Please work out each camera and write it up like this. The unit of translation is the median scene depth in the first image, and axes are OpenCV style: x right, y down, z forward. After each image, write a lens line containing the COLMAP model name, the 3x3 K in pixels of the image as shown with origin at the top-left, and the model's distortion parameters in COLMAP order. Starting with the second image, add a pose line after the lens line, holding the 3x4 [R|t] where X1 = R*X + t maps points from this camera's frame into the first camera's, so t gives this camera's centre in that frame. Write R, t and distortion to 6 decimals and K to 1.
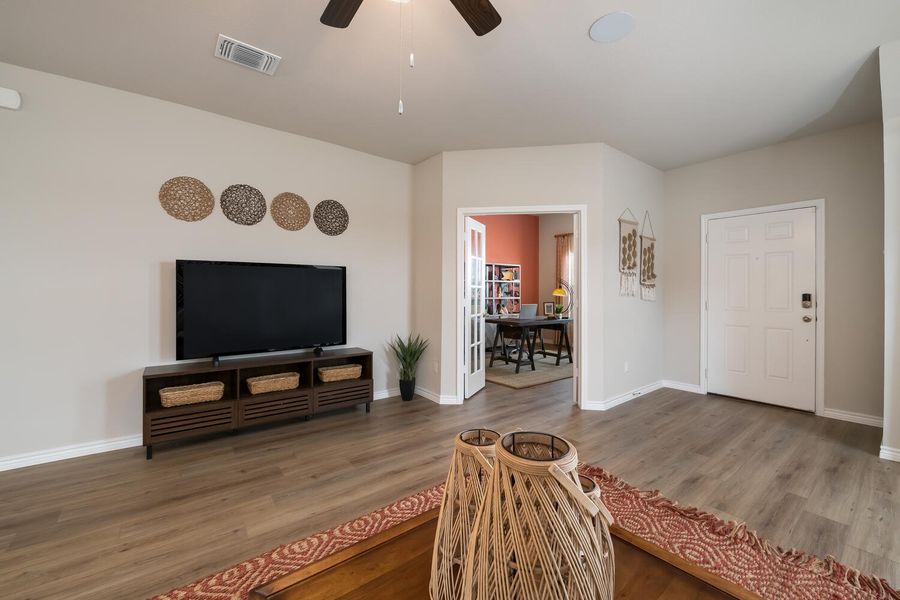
lens RADIAL K [[368.1, 0, 445.6], [0, 368.1, 288.9], [0, 0, 1]] dist [0.000274, -0.000166]
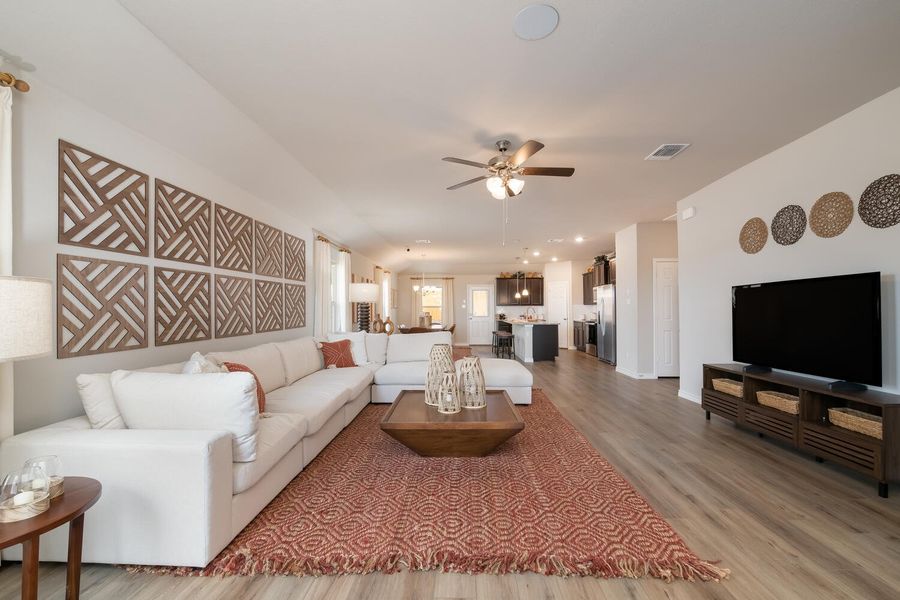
lens RADIAL K [[364.8, 0, 454.2], [0, 364.8, 308.4], [0, 0, 1]] dist [-0.016658, -0.000502]
pose [[-0.628888, -0.007532, -0.777459, 0.768687], [0.006903, 0.999860, -0.015270, 0.012134], [0.777465, -0.014970, -0.628748, 0.844887]]
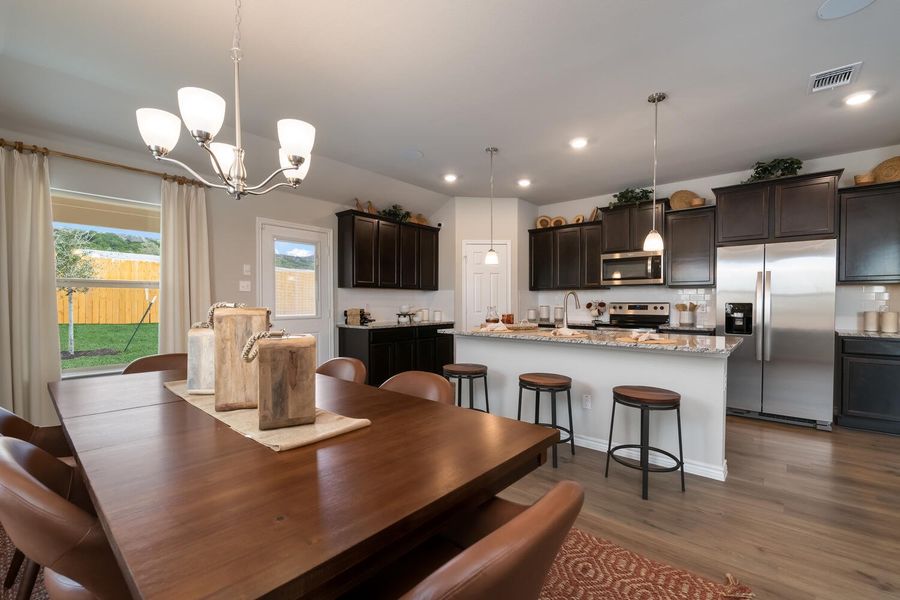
lens RADIAL K [[390.6, 0, 452.0], [0, 390.6, 308.8], [0, 0, 1]] dist [-0.000736, -0.000030]
pose [[0.216381, 0.013394, -0.976217, -0.780303], [0.006517, 0.999864, 0.015163, -0.006017], [0.976287, -0.009643, 0.216265, -0.964781]]
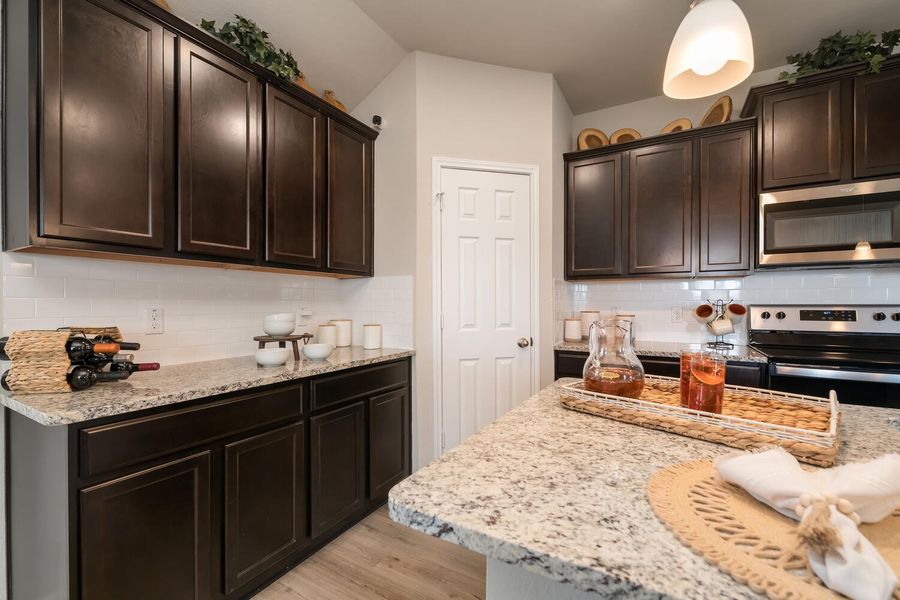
lens RADIAL K [[376.7, 0, 447.9], [0, 376.7, 306.8], [0, 0, 1]] dist [-0.001855, -0.000509]
pose [[0.383743, 0.004195, -0.923430, -1.734978], [0.007274, 0.999945, 0.007565, -0.008465], [0.923411, -0.009620, 0.383691, -0.800081]]
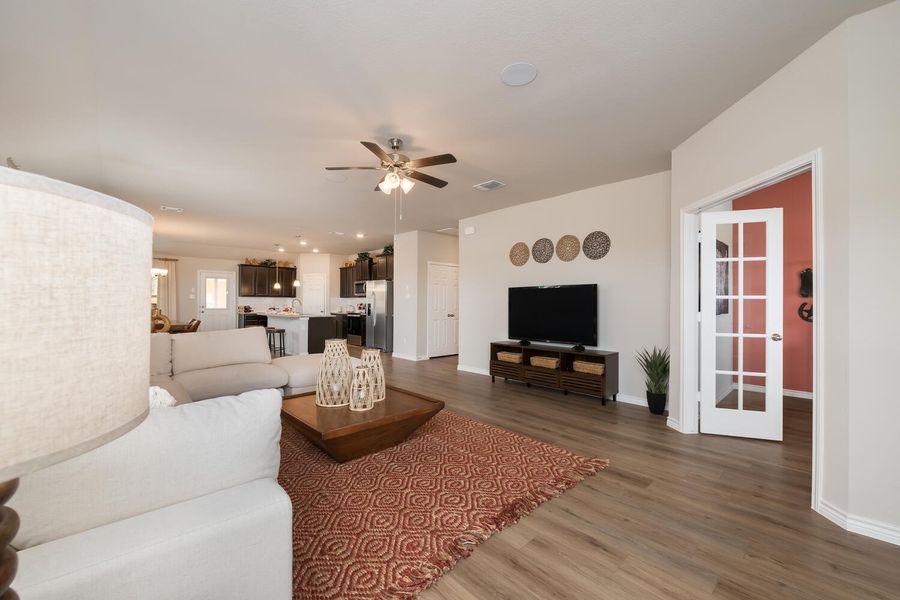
lens RADIAL K [[360.3, 0, 452.8], [0, 360.3, 303.4], [0, 0, 1]] dist [-0.000004, -0.000097]
pose [[0.100673, -0.004040, -0.994911, 0.935123], [0.002821, 0.999989, -0.003775, 0.009352], [0.994916, -0.002427, 0.100683, 0.415405]]
